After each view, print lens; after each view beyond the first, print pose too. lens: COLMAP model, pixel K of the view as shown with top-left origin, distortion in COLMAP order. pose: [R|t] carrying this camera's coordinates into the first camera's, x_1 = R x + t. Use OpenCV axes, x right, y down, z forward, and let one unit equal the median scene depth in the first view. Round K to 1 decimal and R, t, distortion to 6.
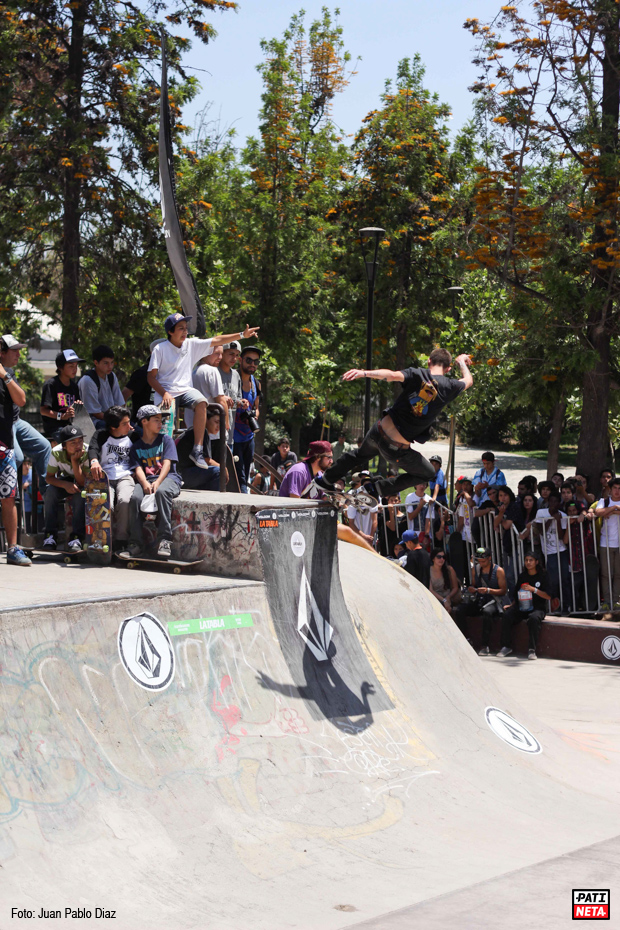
lens RADIAL K [[2182.0, 0, 310.0], [0, 2182.0, 465.0], [0, 0, 1]] dist [-0.079675, -0.153627]
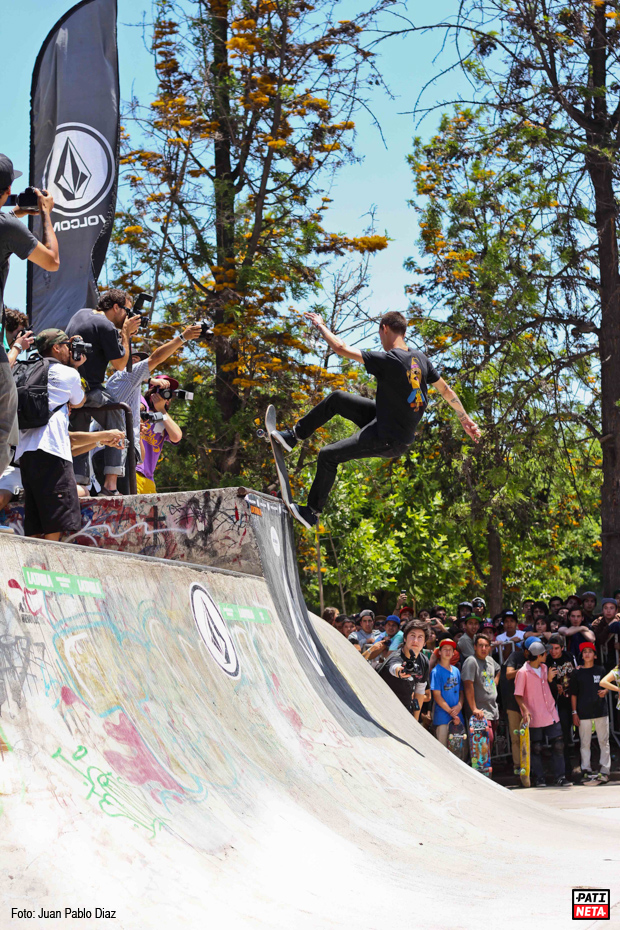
lens RADIAL K [[2182.0, 0, 310.0], [0, 2182.0, 465.0], [0, 0, 1]] dist [-0.079675, -0.153627]
pose [[0.933695, -0.029868, 0.356820, -0.293313], [0.084794, 0.986614, -0.139294, 0.126324], [-0.347883, 0.160315, 0.923730, 0.227821]]
